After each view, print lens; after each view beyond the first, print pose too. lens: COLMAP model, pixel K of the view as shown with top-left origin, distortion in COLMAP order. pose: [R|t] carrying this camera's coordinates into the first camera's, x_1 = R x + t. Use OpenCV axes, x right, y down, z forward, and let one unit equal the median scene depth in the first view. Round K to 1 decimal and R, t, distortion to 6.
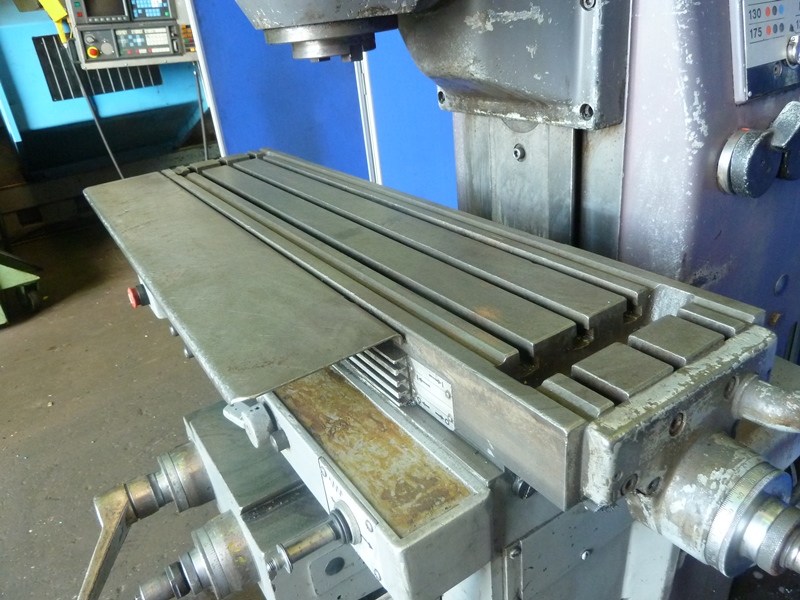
lens RADIAL K [[602.3, 0, 400.0], [0, 602.3, 300.0], [0, 0, 1]] dist [-0.034864, 0.003406]
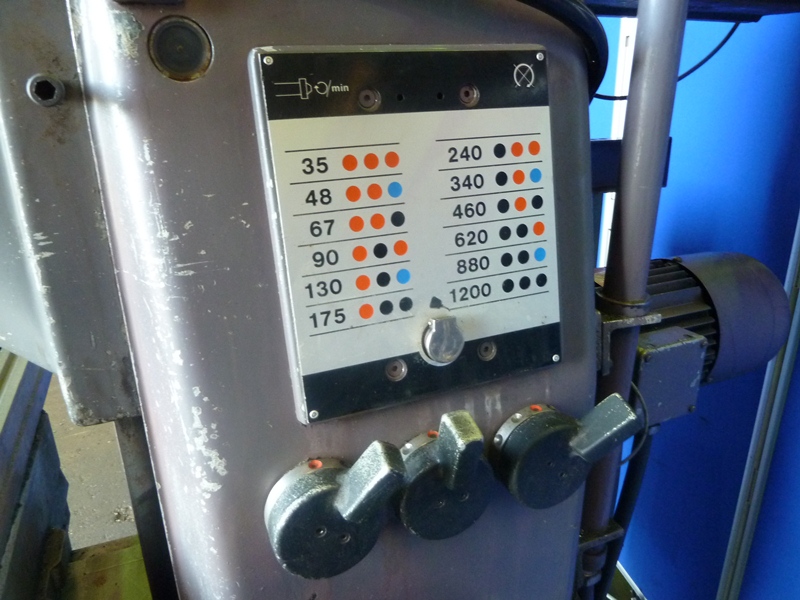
lens RADIAL K [[602.3, 0, 400.0], [0, 602.3, 300.0], [0, 0, 1]] dist [-0.034864, 0.003406]
pose [[0.980619, 0.142473, -0.134491, 0.756501], [-0.155034, 0.983979, -0.088032, -0.430182], [0.119794, 0.107176, 0.986997, 0.408920]]
